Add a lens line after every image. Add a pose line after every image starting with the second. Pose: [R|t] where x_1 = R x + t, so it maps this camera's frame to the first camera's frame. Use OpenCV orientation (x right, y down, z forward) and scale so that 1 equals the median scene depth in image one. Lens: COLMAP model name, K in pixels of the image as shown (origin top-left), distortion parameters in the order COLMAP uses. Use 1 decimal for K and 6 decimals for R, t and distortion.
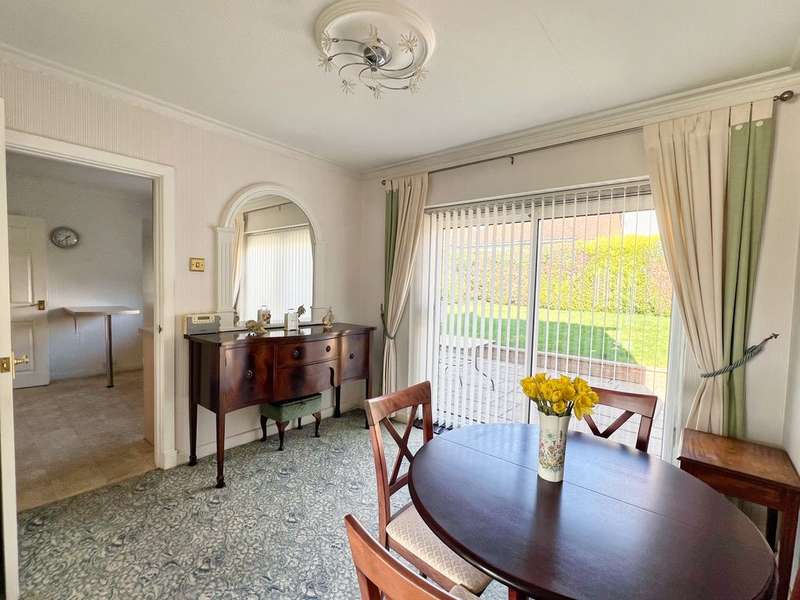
lens RADIAL K [[368.8, 0, 400.0], [0, 368.8, 300.0], [0, 0, 1]] dist [-0.001279, 0.000246]
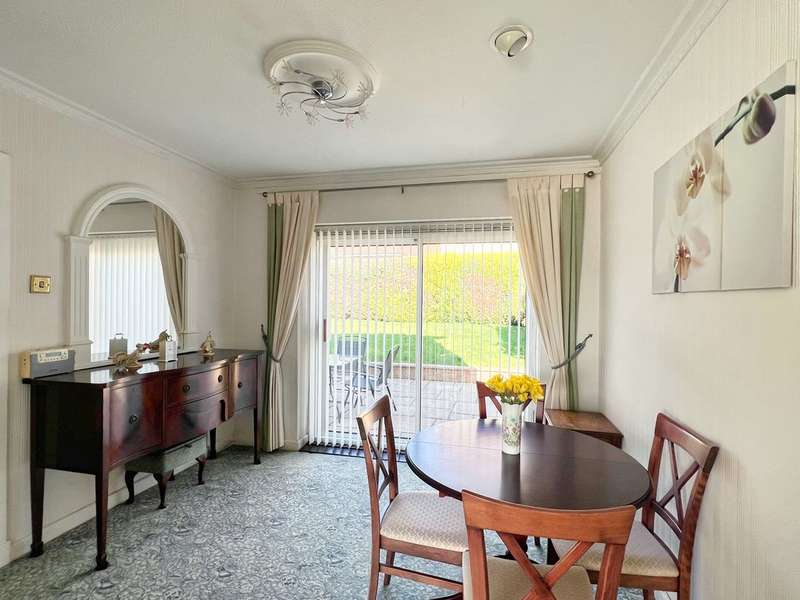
lens RADIAL K [[399.0, 0, 395.5], [0, 399.0, 299.5], [0, 0, 1]] dist [-0.002803, 0.000140]
pose [[0.896187, -0.016784, 0.443360, -0.244585], [0.033055, 0.999033, -0.028997, -0.016063], [-0.442444, 0.040642, 0.895875, -0.049820]]
